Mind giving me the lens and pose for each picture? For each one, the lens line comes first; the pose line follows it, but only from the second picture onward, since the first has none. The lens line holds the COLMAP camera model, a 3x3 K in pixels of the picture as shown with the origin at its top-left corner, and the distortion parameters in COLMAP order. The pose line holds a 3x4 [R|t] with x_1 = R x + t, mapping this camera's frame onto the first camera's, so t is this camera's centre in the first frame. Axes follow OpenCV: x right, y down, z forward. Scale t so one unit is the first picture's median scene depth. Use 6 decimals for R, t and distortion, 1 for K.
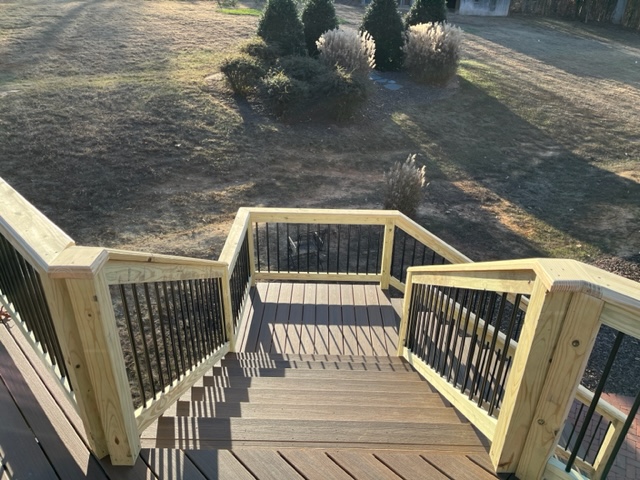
lens RADIAL K [[479.9, 0, 319.3], [0, 479.9, 235.4], [0, 0, 1]] dist [0.076787, -0.106709]
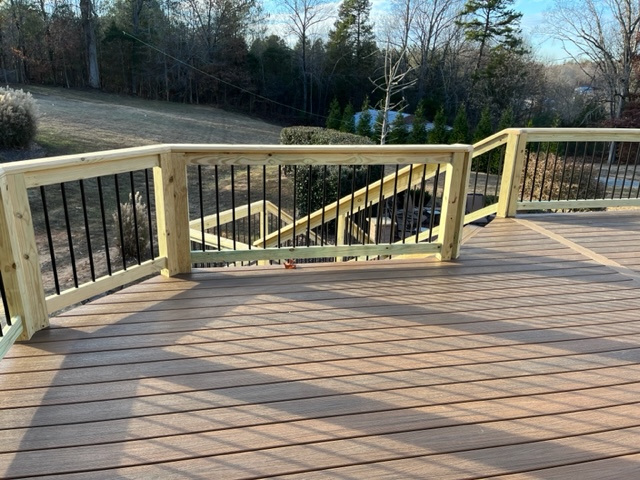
lens RADIAL K [[479.9, 0, 319.3], [0, 479.9, 235.4], [0, 0, 1]] dist [0.076787, -0.106709]
pose [[0.560909, -0.264195, 0.784590, -2.634509], [0.372972, 0.926730, 0.045418, 0.085190], [-0.739103, 0.267155, 0.618349, 0.150088]]
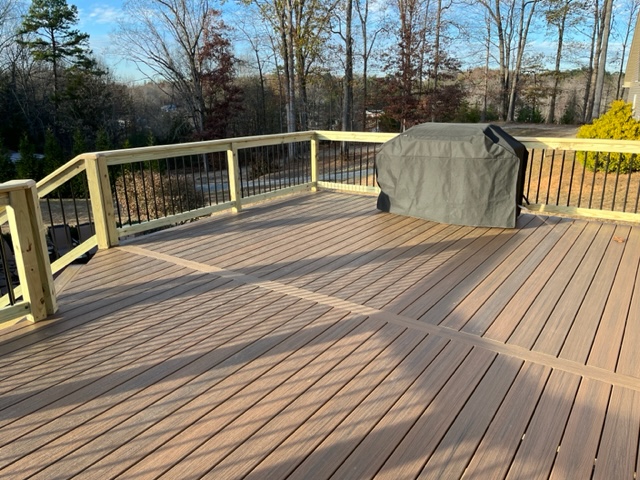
lens RADIAL K [[483.4, 0, 320.0], [0, 483.4, 240.0], [0, 0, 1]] dist [0.074422, -0.111355]
pose [[-0.175015, -0.290960, 0.940591, -2.430402], [0.469703, 0.814940, 0.339488, 0.131145], [-0.865303, 0.501214, -0.005962, 0.069921]]
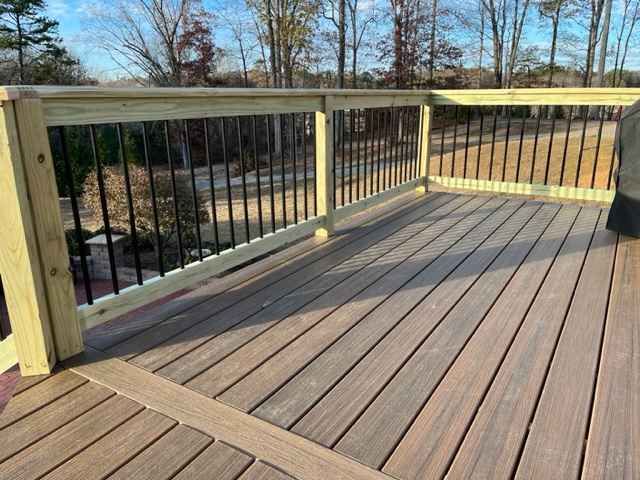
lens RADIAL K [[479.9, 0, 319.3], [0, 479.9, 235.4], [0, 0, 1]] dist [0.076787, -0.106709]
pose [[-0.221148, -0.287019, 0.932048, -0.520016], [0.458627, 0.812829, 0.359125, 0.233319], [-0.860671, 0.506882, -0.048120, 0.590161]]
